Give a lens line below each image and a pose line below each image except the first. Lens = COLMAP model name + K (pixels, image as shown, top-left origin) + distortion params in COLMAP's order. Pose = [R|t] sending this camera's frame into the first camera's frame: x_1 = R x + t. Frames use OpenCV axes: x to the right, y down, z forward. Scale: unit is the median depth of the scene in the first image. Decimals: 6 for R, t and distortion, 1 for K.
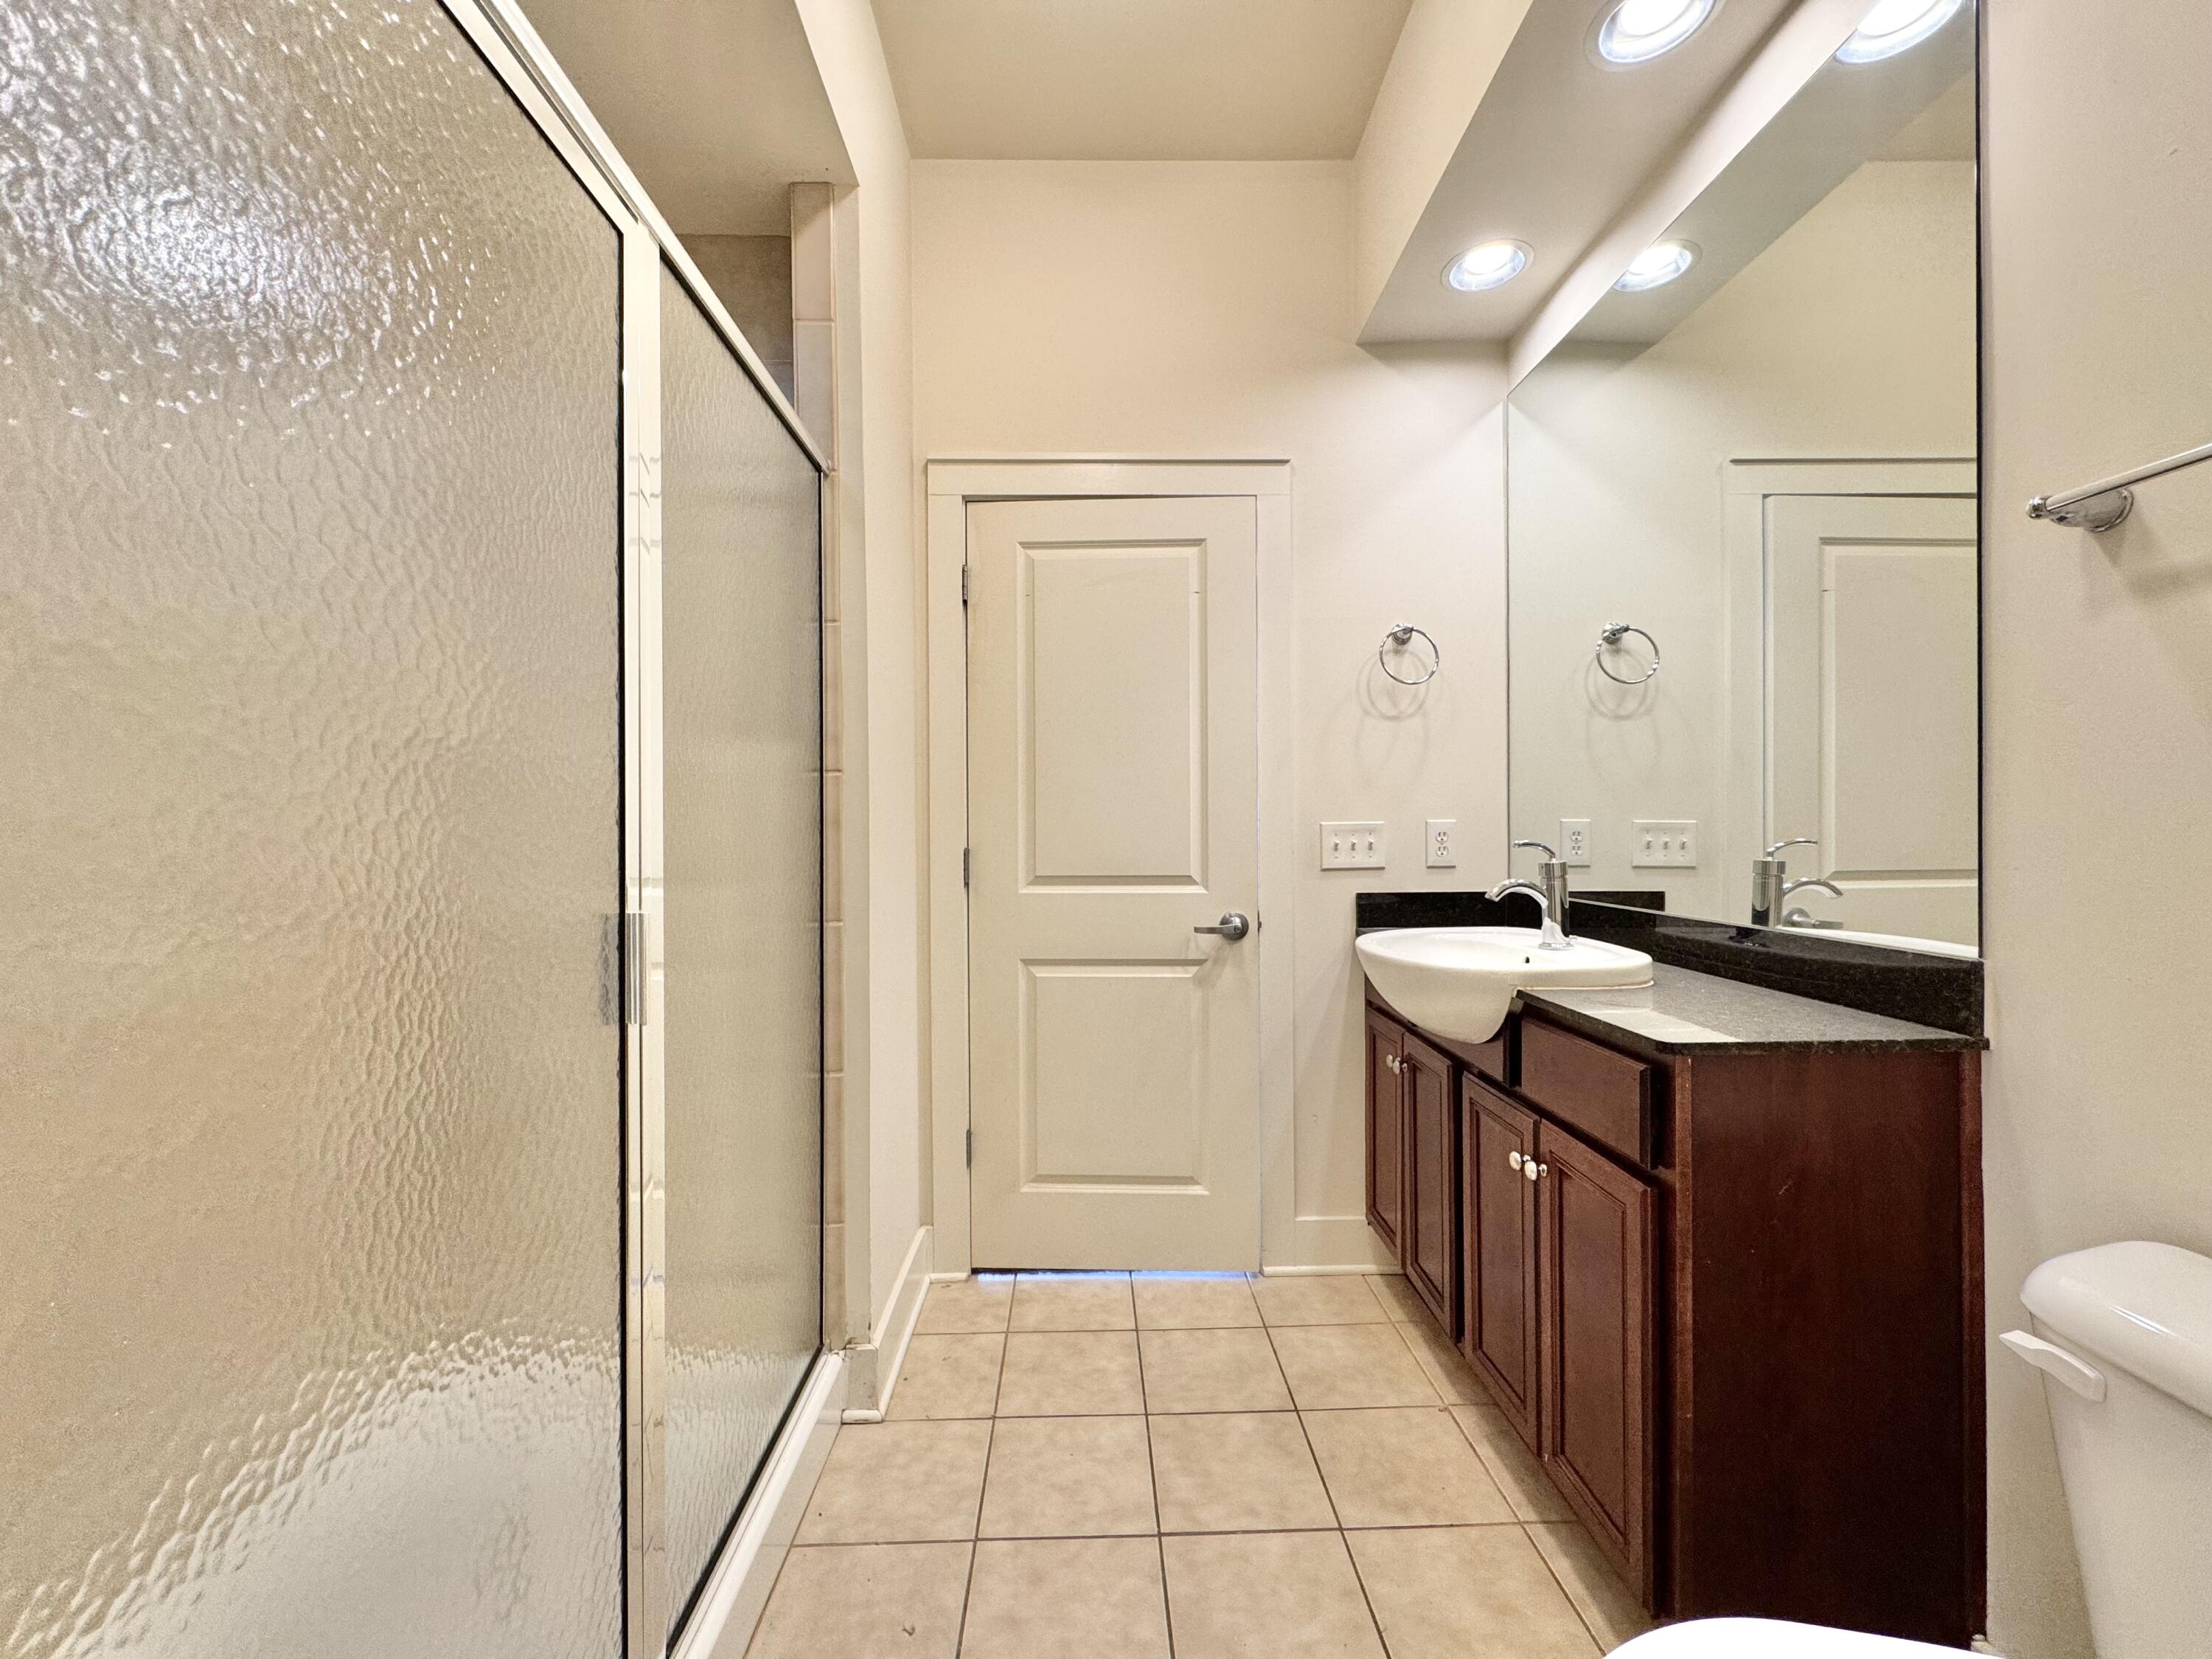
lens RADIAL K [[889.6, 0, 1101.2], [0, 889.6, 832.6], [0, 0, 1]] dist [-0.000105, -0.000004]
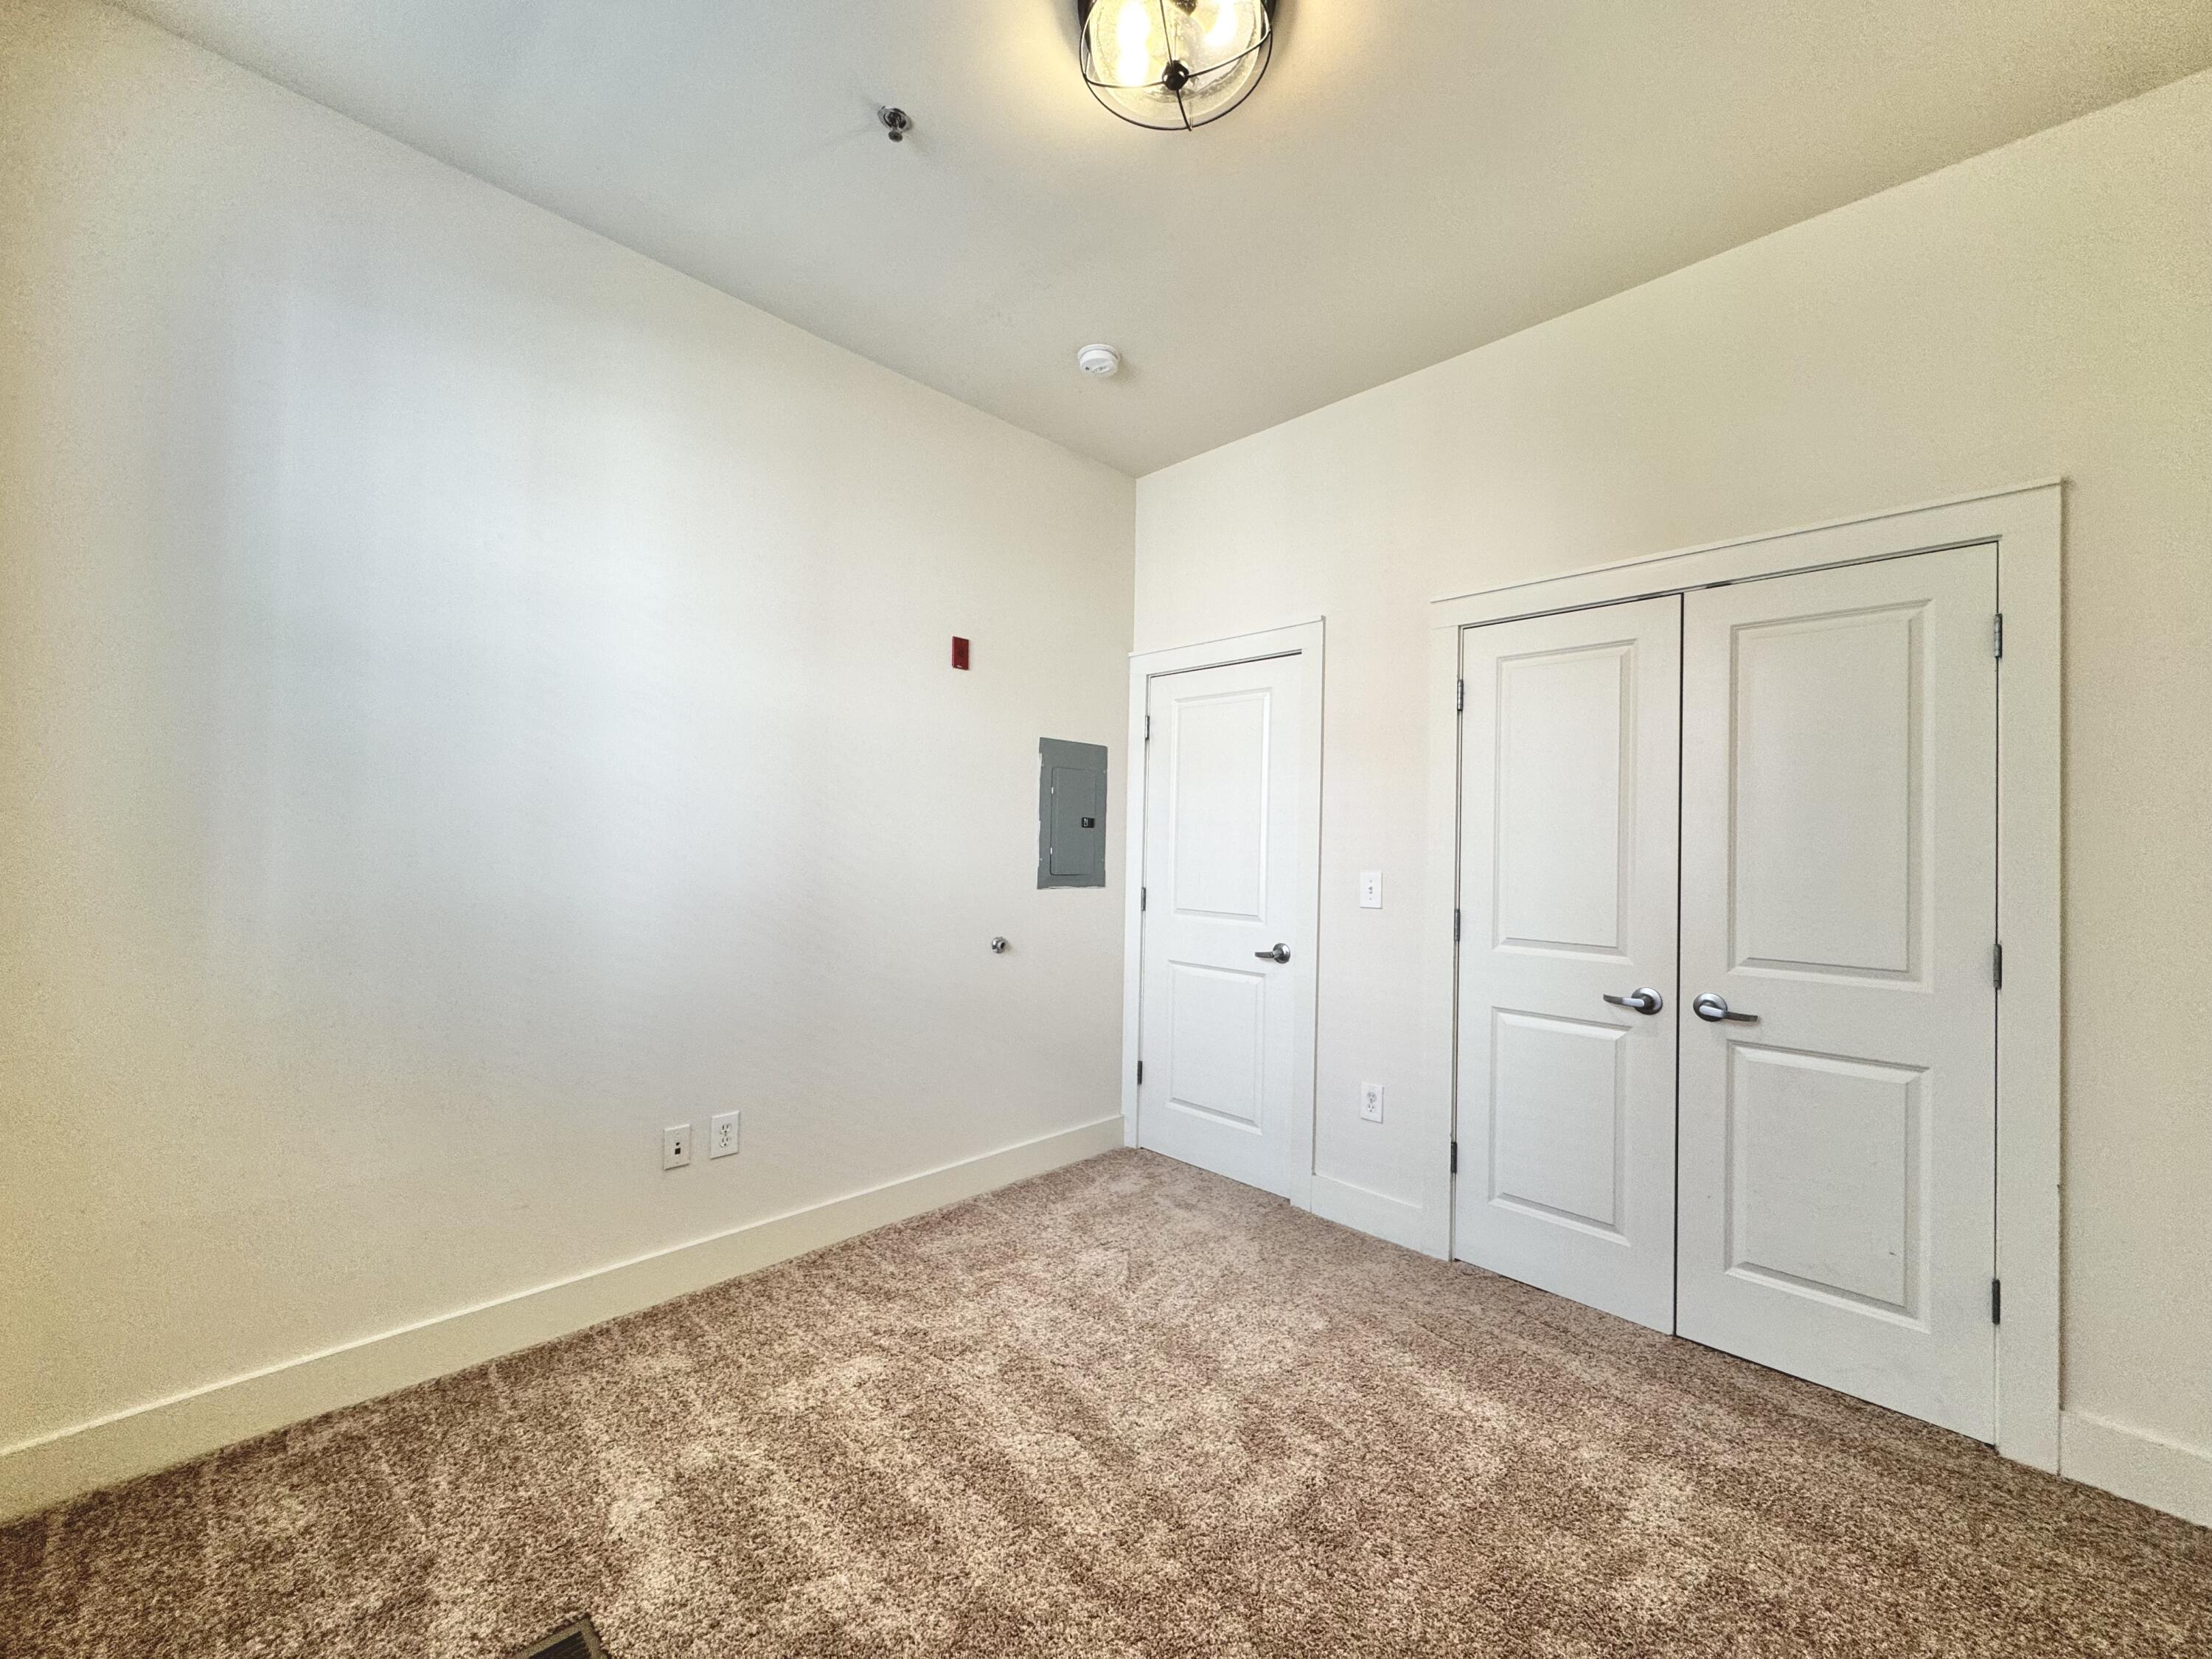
lens RADIAL K [[889.6, 0, 1110.1], [0, 889.6, 830.2], [0, 0, 1]] dist [-0.000105, -0.000004]
pose [[0.696310, 0.003380, -0.717733, 0.980426], [-0.010412, 0.999931, -0.005392, -0.080871], [0.717666, 0.011227, 0.696297, -0.194471]]
